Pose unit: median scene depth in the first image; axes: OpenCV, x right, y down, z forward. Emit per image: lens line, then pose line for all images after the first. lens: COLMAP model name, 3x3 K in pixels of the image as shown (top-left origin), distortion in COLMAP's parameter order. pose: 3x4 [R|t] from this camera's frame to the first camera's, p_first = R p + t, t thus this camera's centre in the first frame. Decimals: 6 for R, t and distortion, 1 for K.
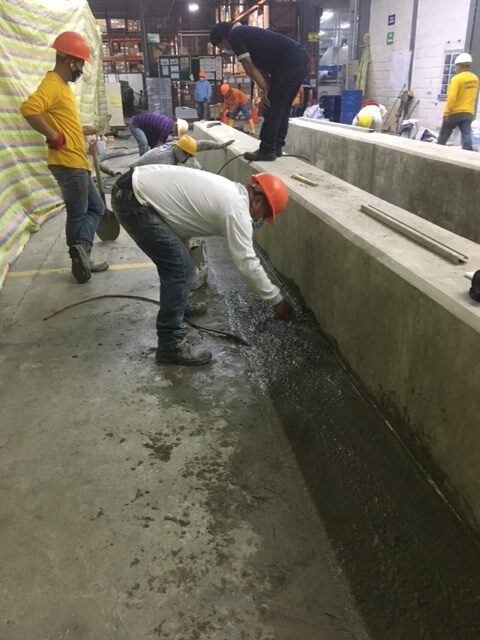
lens RADIAL K [[542.5, 0, 236.7], [0, 542.5, 319.6], [0, 0, 1]] dist [0.079096, -0.089275]
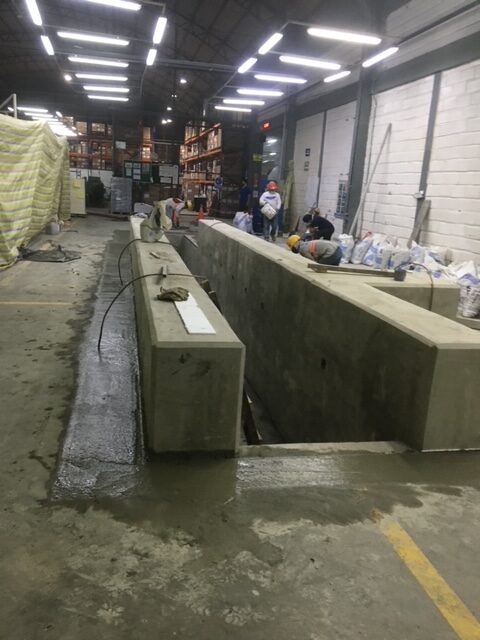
lens RADIAL K [[542.5, 0, 241.1], [0, 542.5, 323.7], [0, 0, 1]] dist [0.079096, -0.089275]
pose [[0.995231, 0.072060, 0.065742, 0.052527], [-0.060573, 0.984846, -0.162509, 0.032746], [-0.076456, 0.157752, 0.984514, -0.098548]]
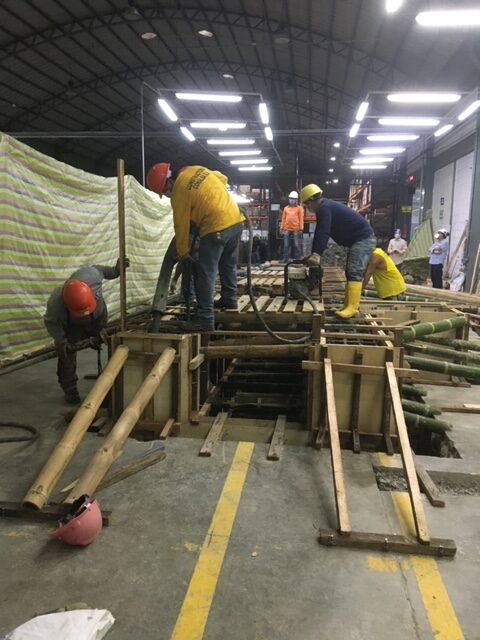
lens RADIAL K [[542.5, 0, 239.8], [0, 542.5, 318.8], [0, 0, 1]] dist [0.079096, -0.089275]
pose [[0.958009, 0.084314, -0.274061, 0.138312], [-0.151151, 0.960705, -0.232806, 0.051016], [0.243663, 0.264454, 0.933109, -0.142547]]
